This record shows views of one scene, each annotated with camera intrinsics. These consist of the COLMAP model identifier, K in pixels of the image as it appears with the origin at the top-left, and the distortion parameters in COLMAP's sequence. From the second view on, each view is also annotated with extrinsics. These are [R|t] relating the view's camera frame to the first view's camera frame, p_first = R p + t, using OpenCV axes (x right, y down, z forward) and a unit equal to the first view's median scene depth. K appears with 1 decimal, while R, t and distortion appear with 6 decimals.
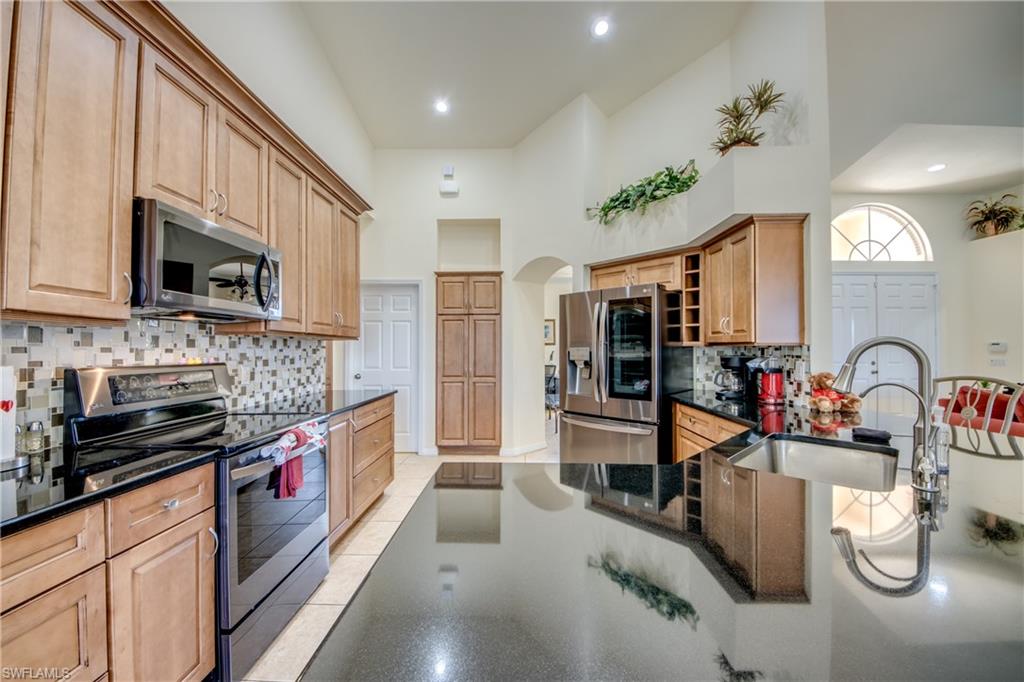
lens RADIAL K [[383.5, 0, 525.6], [0, 383.5, 340.7], [0, 0, 1]] dist [0.012907, -0.009527]
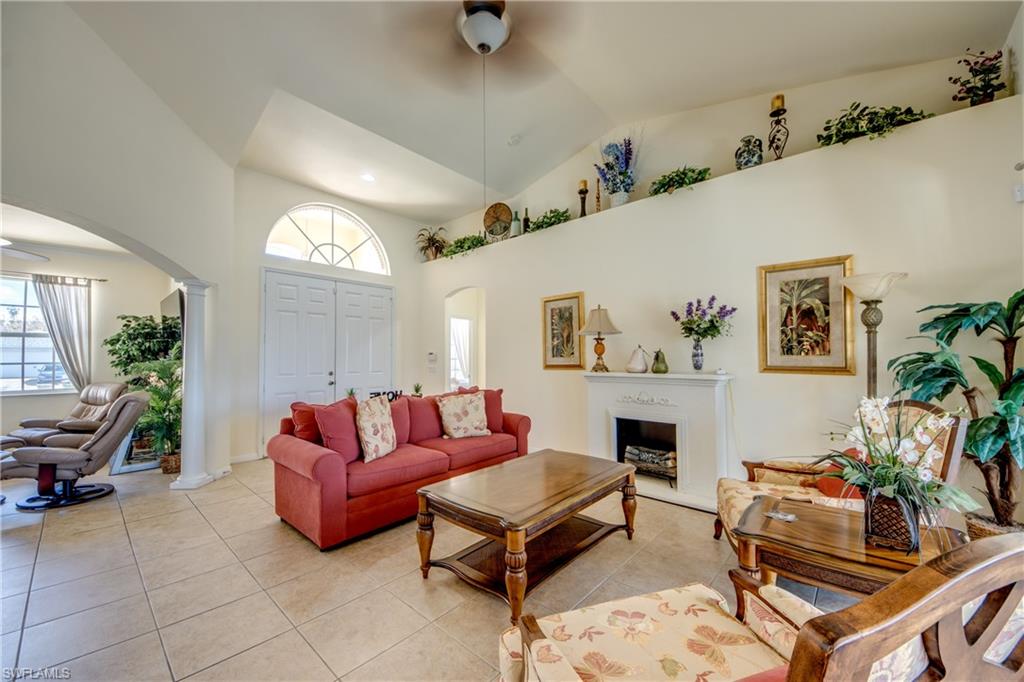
lens RADIAL K [[383.5, 0, 501.4], [0, 383.5, 349.5], [0, 0, 1]] dist [0.012907, -0.009527]
pose [[0.674312, 0.014197, 0.738310, 0.537974], [-0.012085, 0.999893, -0.008190, 0.002309], [-0.738348, -0.003400, 0.674411, 0.059636]]
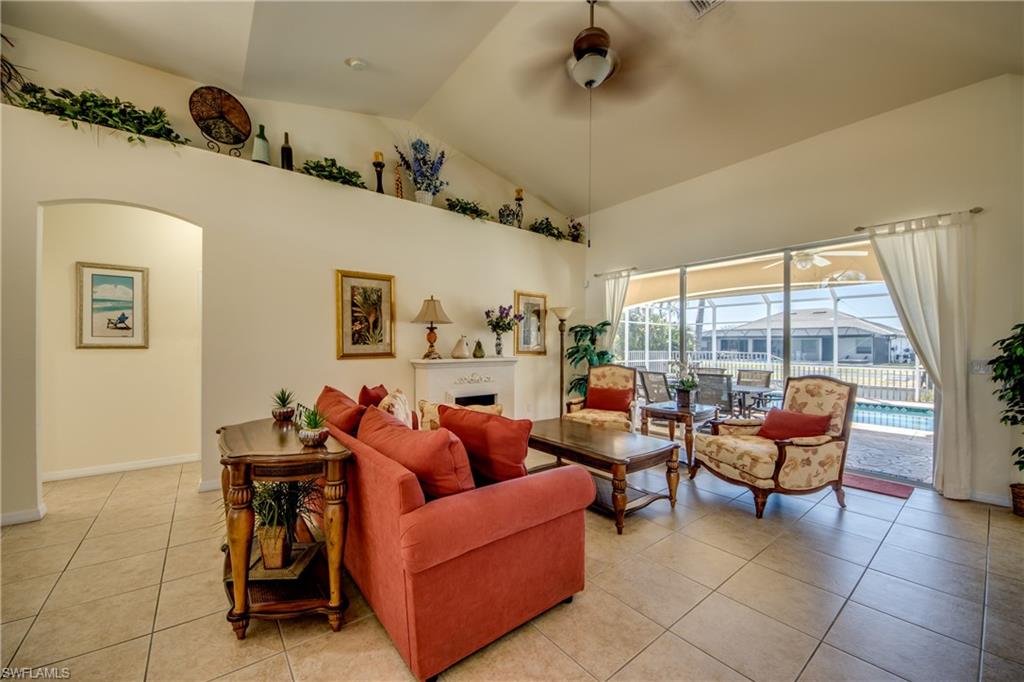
lens RADIAL K [[383.5, 0, 504.5], [0, 383.5, 348.3], [0, 0, 1]] dist [0.012907, -0.009527]
pose [[-0.620356, -0.009713, 0.784260, 0.502465], [-0.022222, 0.999740, -0.005196, 0.016226], [-0.784005, -0.020652, -0.620410, 0.796759]]
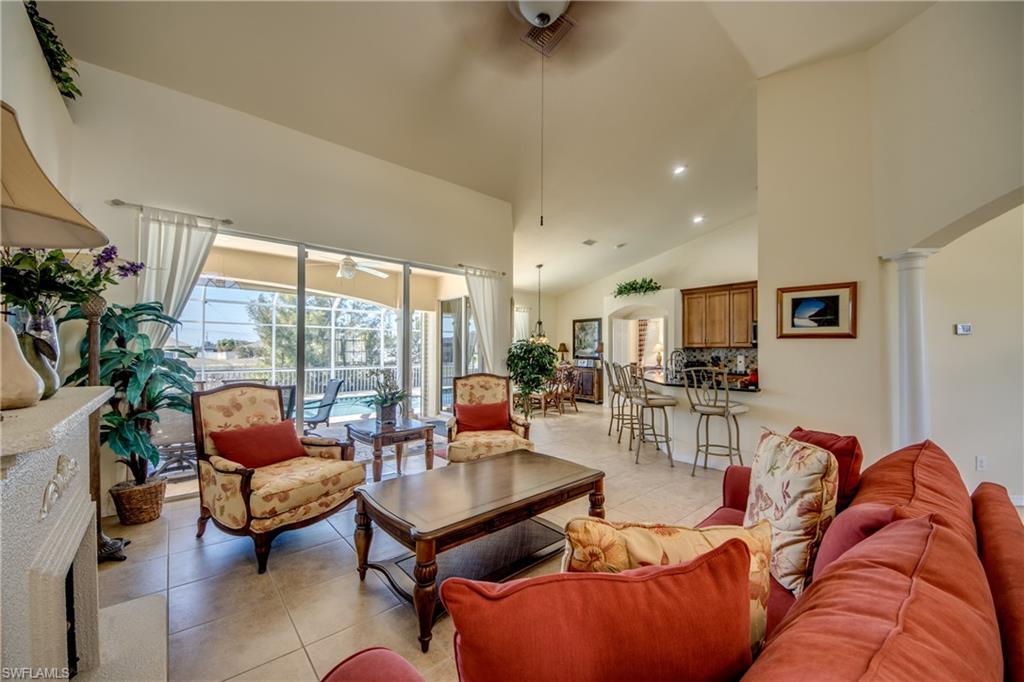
lens RADIAL K [[383.5, 0, 514.8], [0, 383.5, 348.4], [0, 0, 1]] dist [0.012907, -0.009527]
pose [[-0.740881, -0.008325, -0.671585, 1.150816], [0.012356, 0.999585, -0.026021, 0.014008], [0.671523, -0.027577, -0.740471, 0.660051]]
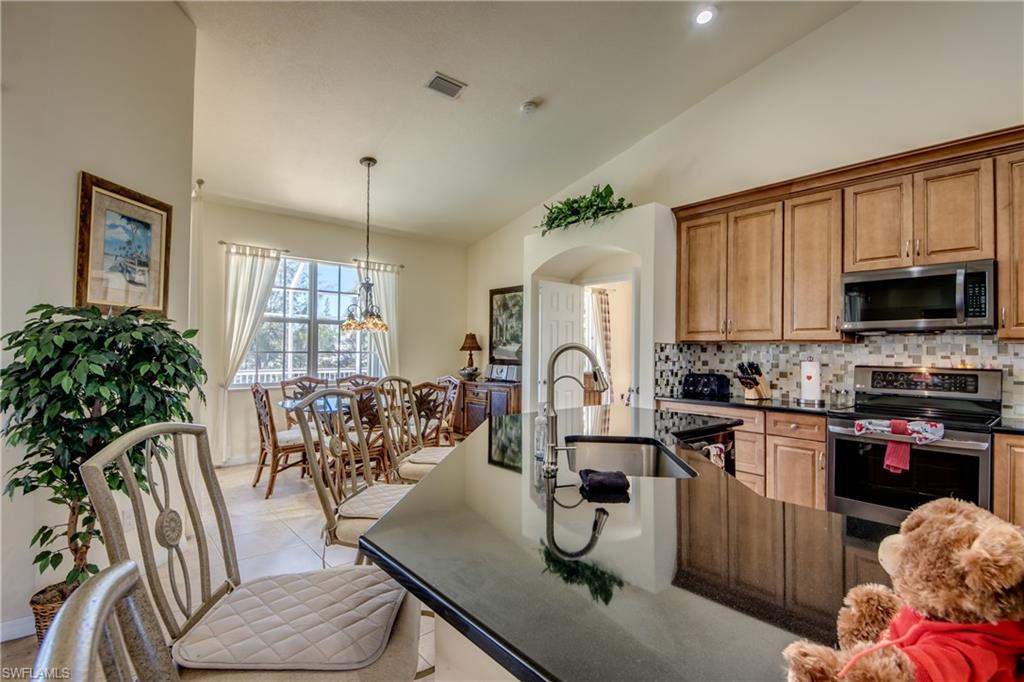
lens RADIAL K [[483.3, 0, 516.5], [0, 483.3, 348.2], [0, 0, 1]] dist [0.003216, -0.000460]
pose [[-0.751371, -0.011002, -0.659788, 0.447161], [0.004988, 0.999738, -0.022352, 0.008247], [0.659861, -0.020086, -0.751119, 0.440704]]
